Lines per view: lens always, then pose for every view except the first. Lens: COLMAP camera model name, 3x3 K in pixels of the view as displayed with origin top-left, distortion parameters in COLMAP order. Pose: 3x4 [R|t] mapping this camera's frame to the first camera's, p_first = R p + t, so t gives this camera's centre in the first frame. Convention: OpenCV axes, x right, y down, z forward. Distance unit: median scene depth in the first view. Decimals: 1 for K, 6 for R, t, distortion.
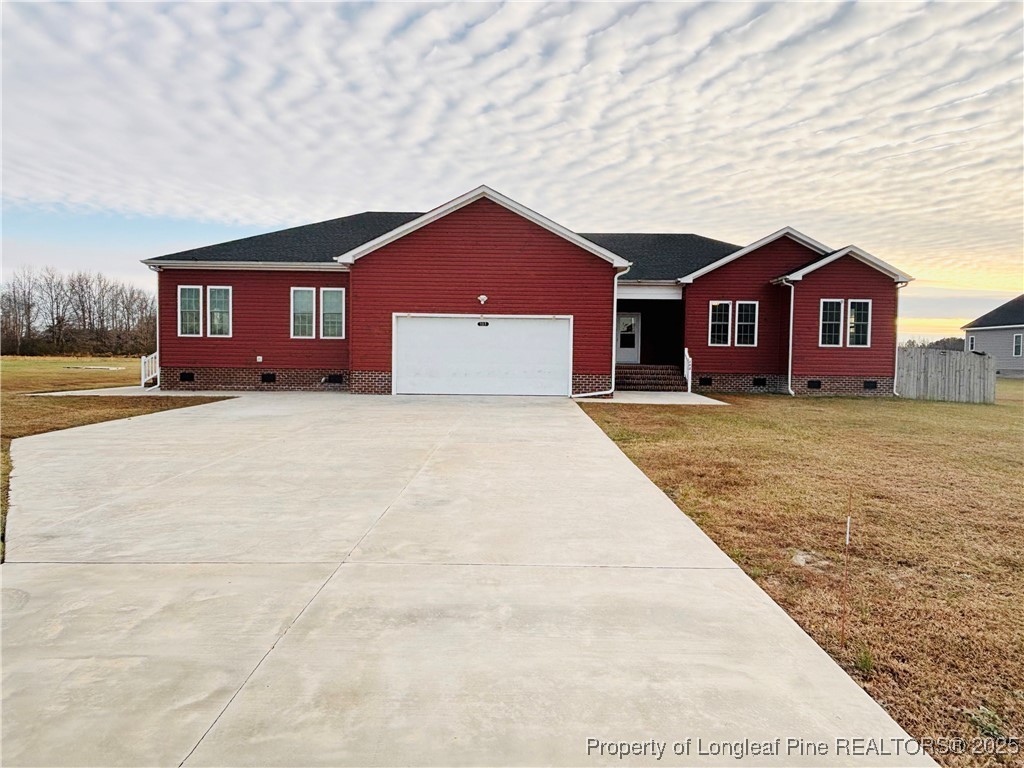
lens RADIAL K [[641.2, 0, 509.9], [0, 641.2, 376.4], [0, 0, 1]] dist [0.030592, -0.016914]
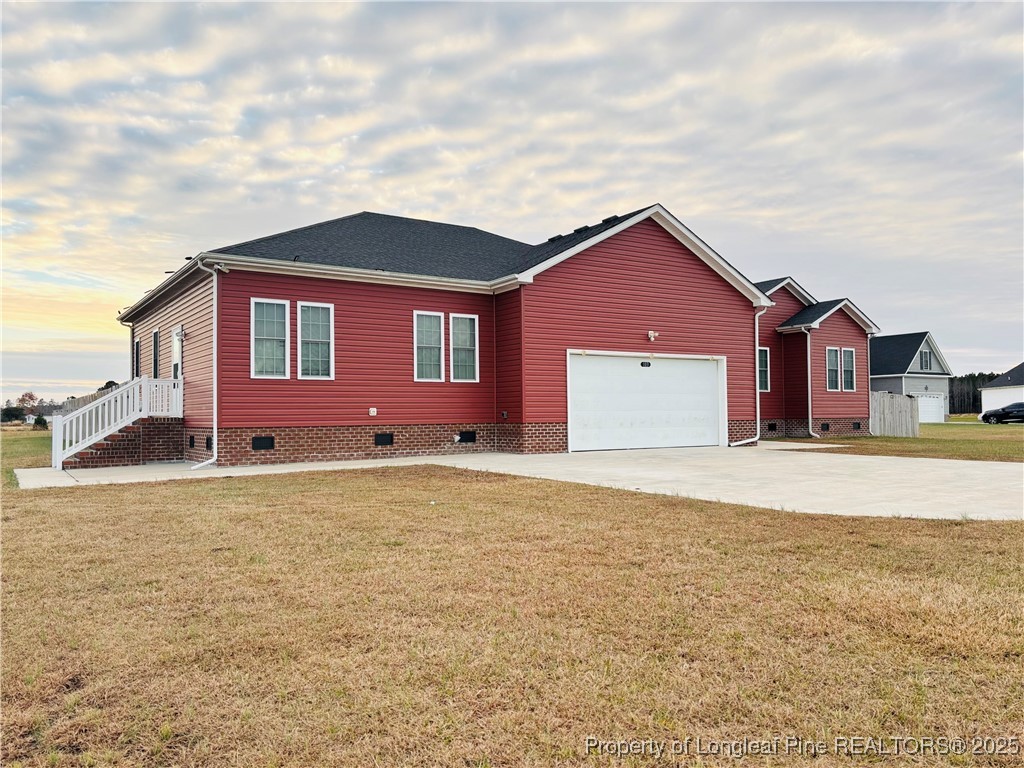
lens RADIAL K [[784.7, 0, 503.5], [0, 784.7, 390.9], [0, 0, 1]] dist [0.071789, -0.036972]
pose [[0.827859, -0.004339, 0.560919, -0.741566], [0.039564, 0.997931, -0.050673, -0.001210], [-0.559539, 0.064142, 0.826318, 0.231567]]
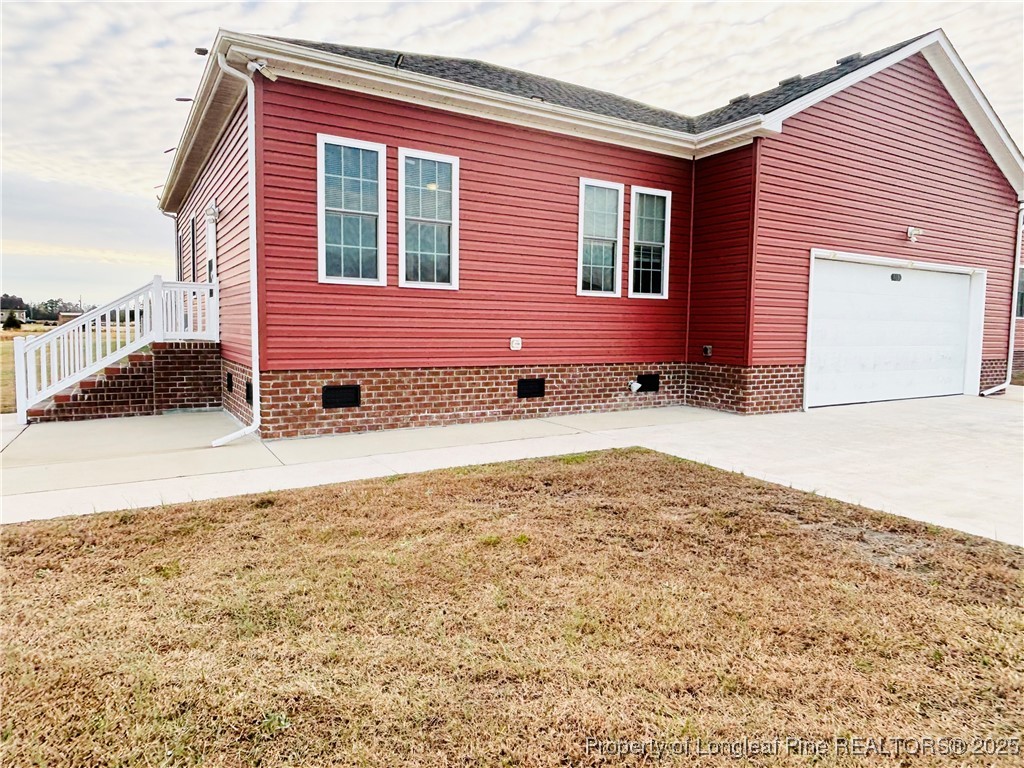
lens RADIAL K [[641.2, 0, 505.3], [0, 641.2, 376.1], [0, 0, 1]] dist [0.030592, -0.016914]
pose [[0.850519, -0.041632, 0.524294, -0.613594], [0.013620, 0.998271, 0.057174, -0.029717], [-0.525768, -0.041487, 0.849616, 0.649205]]
